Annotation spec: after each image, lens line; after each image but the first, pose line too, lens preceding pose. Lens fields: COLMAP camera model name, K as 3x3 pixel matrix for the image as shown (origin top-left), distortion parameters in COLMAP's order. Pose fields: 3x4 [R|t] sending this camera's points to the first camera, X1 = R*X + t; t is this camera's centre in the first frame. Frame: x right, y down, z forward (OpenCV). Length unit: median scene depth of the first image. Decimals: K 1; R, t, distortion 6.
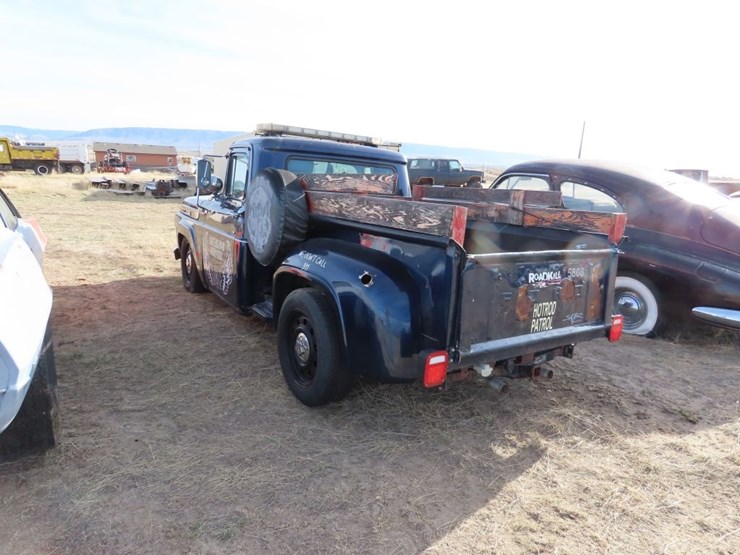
lens RADIAL K [[469.4, 0, 369.1], [0, 469.4, 279.3], [0, 0, 1]] dist [0.005386, 0.000753]
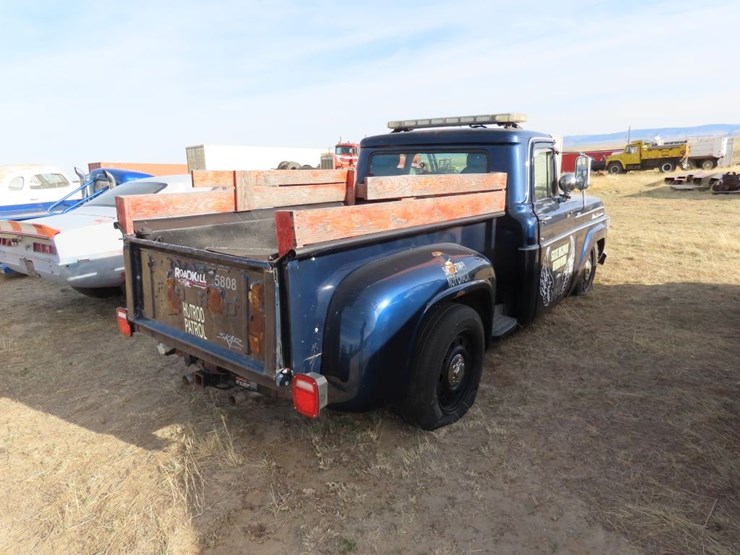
lens RADIAL K [[466.1, 0, 370.8], [0, 466.1, 277.5], [0, 0, 1]] dist [-0.005311, 0.001396]
pose [[0.318986, 0.161365, -0.933921, 0.149442], [-0.157027, 0.980779, 0.115828, -0.018123], [0.934661, 0.109703, 0.338194, 0.115628]]
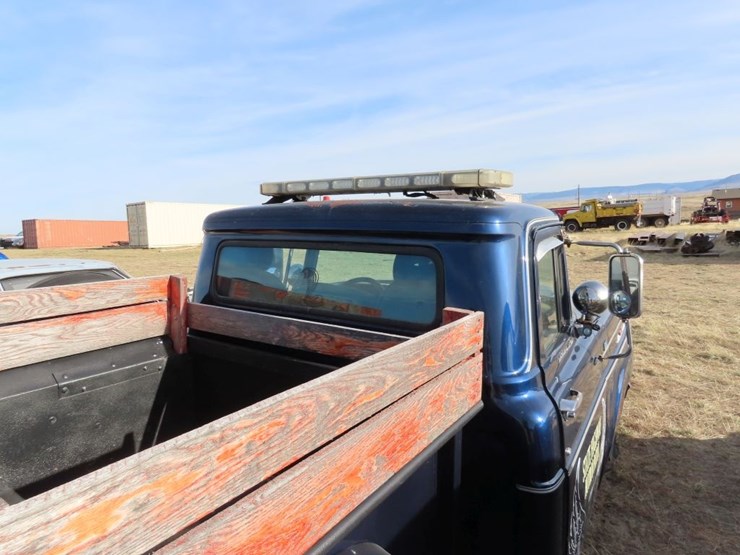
lens RADIAL K [[467.6, 0, 374.5], [0, 467.6, 280.3], [0, 0, 1]] dist [0.009505, -0.001232]
pose [[0.400224, 0.053678, -0.914844, 0.068581], [-0.146185, 0.989240, -0.005909, -0.042064], [0.904683, 0.136101, 0.403764, 0.164987]]
